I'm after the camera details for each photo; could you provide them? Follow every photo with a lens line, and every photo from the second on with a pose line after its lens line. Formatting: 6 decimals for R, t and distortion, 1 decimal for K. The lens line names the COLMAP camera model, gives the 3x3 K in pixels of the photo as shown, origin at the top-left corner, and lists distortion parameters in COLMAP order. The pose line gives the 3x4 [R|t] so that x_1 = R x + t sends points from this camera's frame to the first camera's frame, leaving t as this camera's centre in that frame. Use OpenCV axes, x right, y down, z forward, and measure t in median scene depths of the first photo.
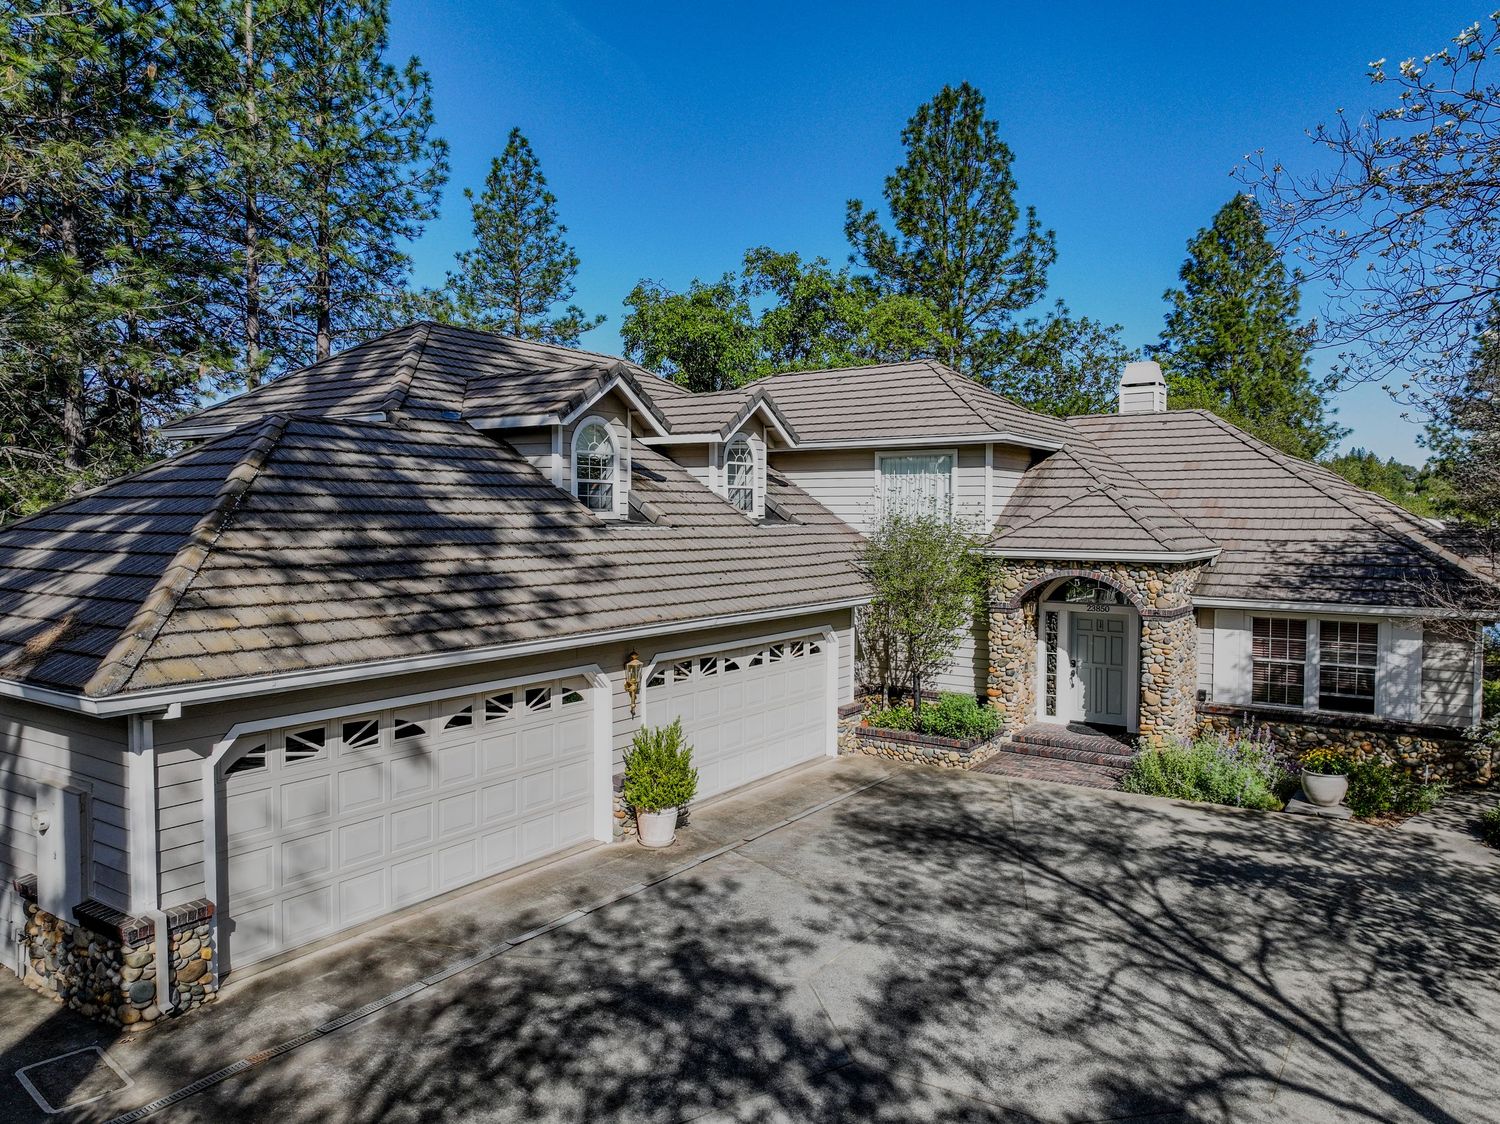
lens RADIAL K [[1058.9, 0, 747.8], [0, 1058.9, 560.5], [0, 0, 1]] dist [0.001784, 0.015613]
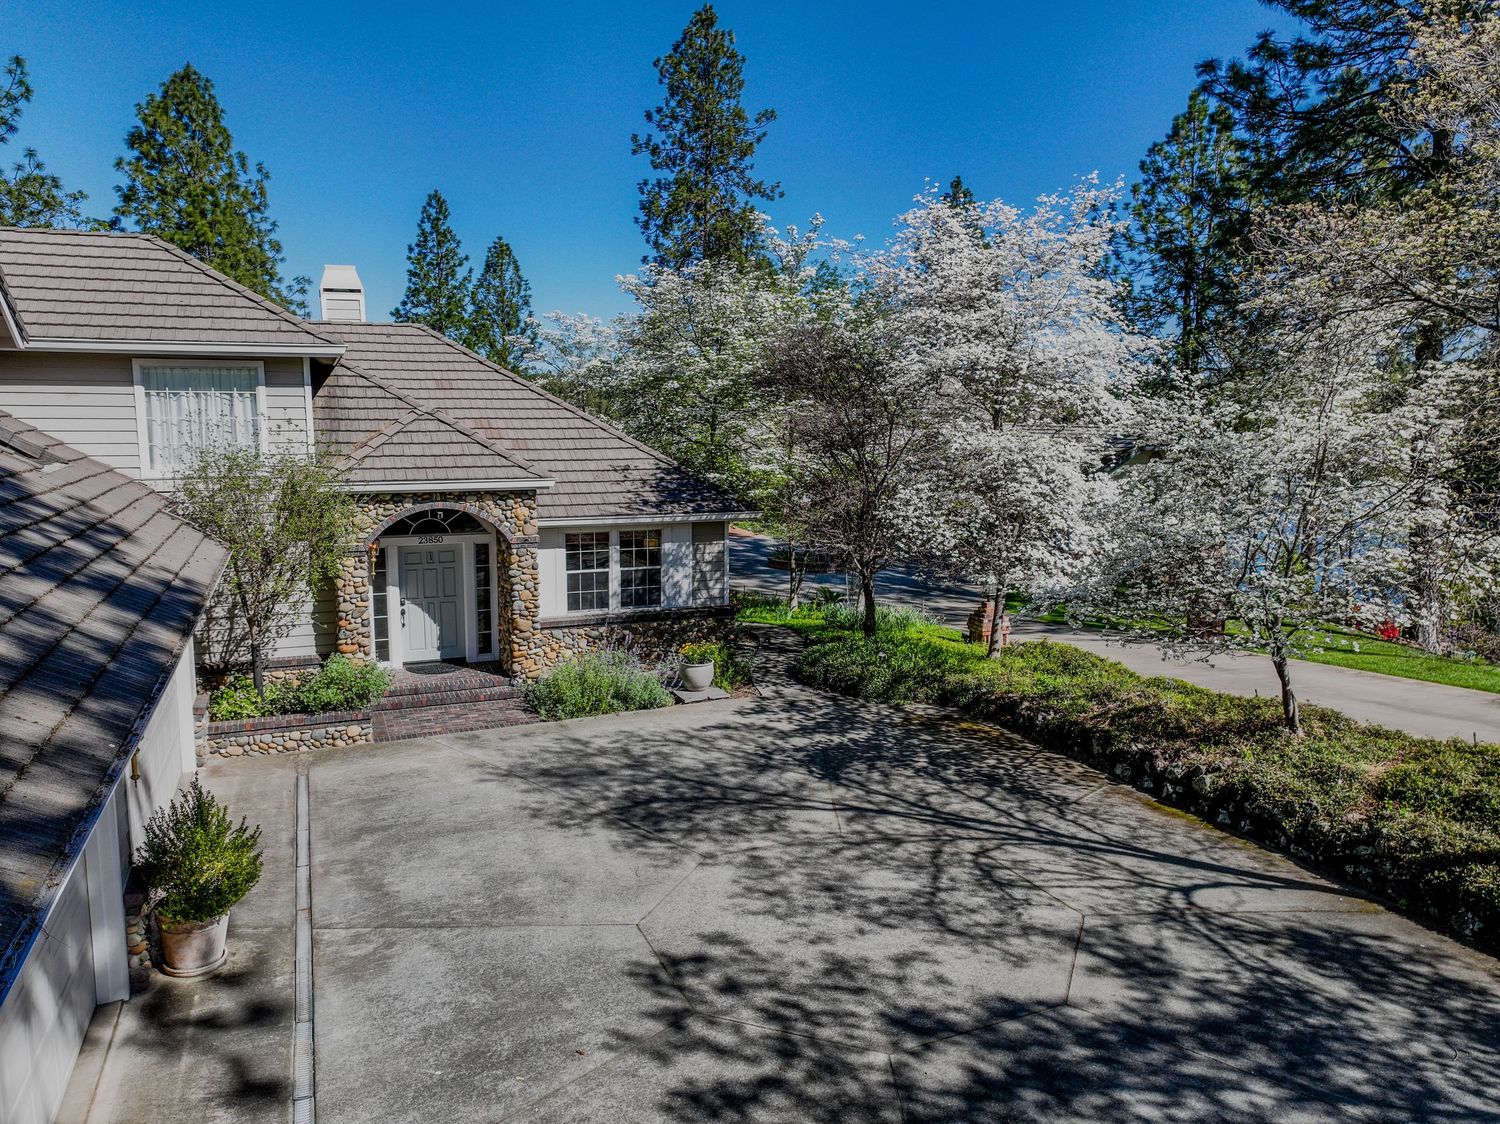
lens RADIAL K [[1058.9, 0, 750.3], [0, 1058.9, 560.0], [0, 0, 1]] dist [0.001784, 0.015613]
pose [[0.544485, -0.118627, 0.830339, -0.326850], [0.035735, 0.992330, 0.118338, -0.042054], [-0.838009, -0.034761, 0.544549, 0.272133]]
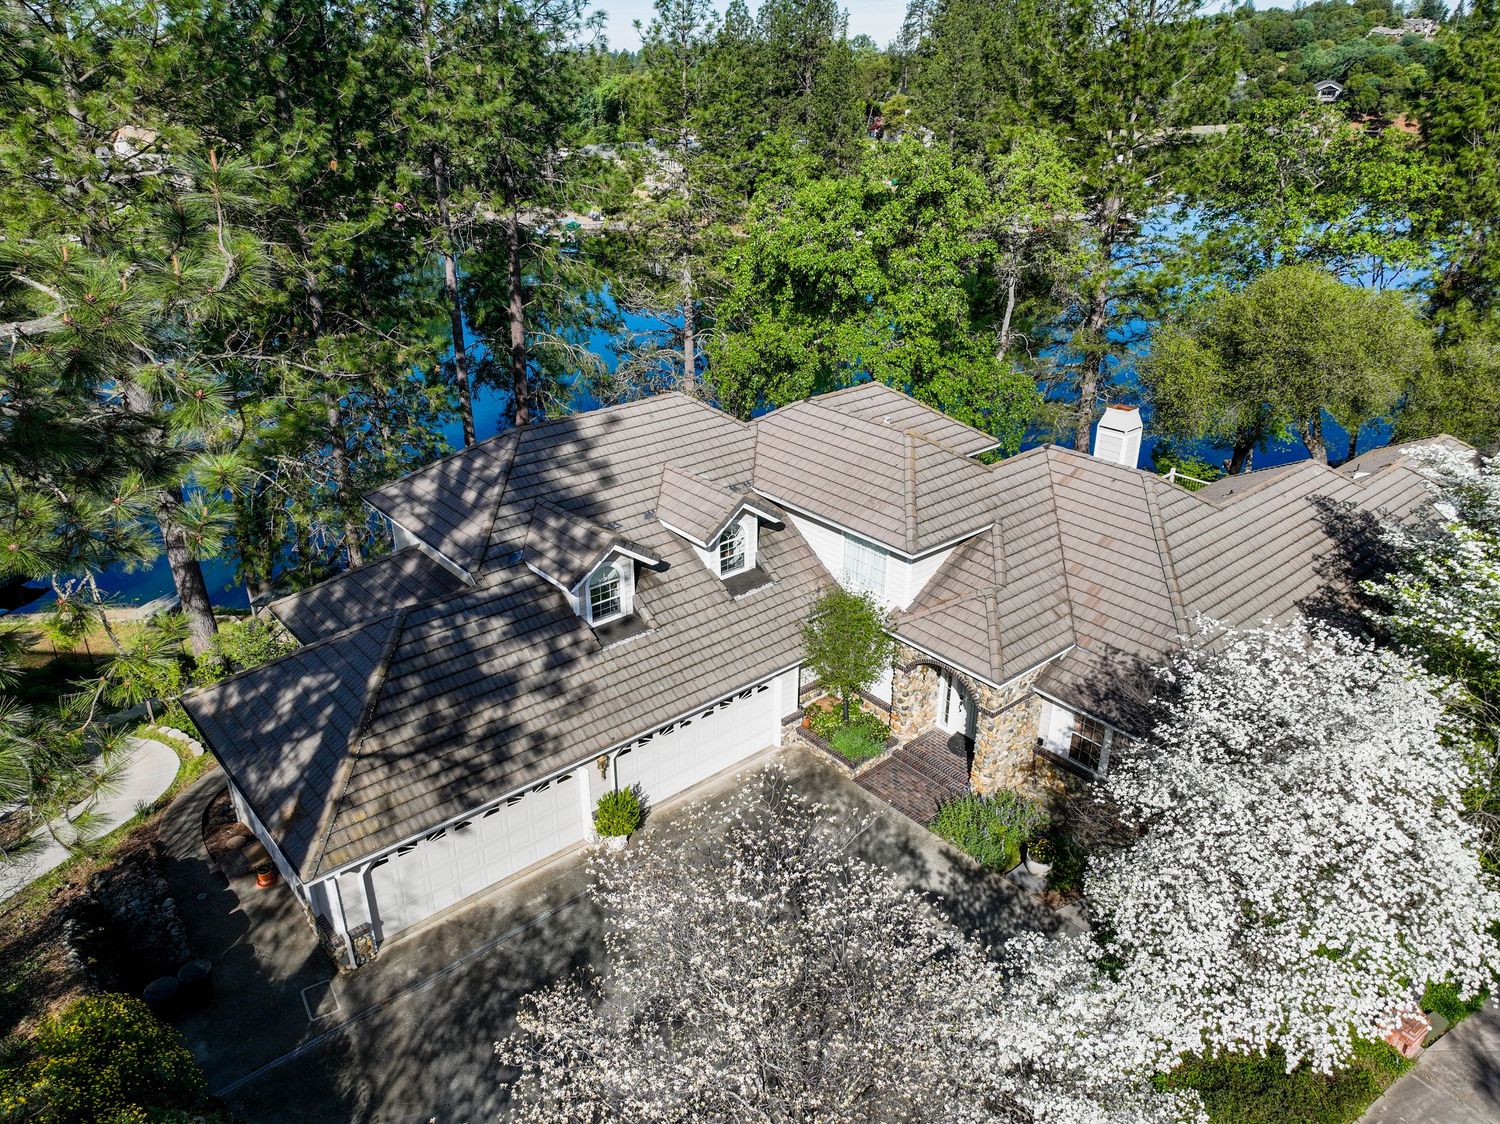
lens RADIAL K [[1058.9, 0, 750.5], [0, 1058.9, 582.8], [0, 0, 1]] dist [0.001784, 0.015613]
pose [[0.965437, 0.113117, -0.234809, 0.389706], [-0.011084, 0.917914, 0.396624, -0.659282], [0.260399, -0.380313, 0.887443, -0.281225]]
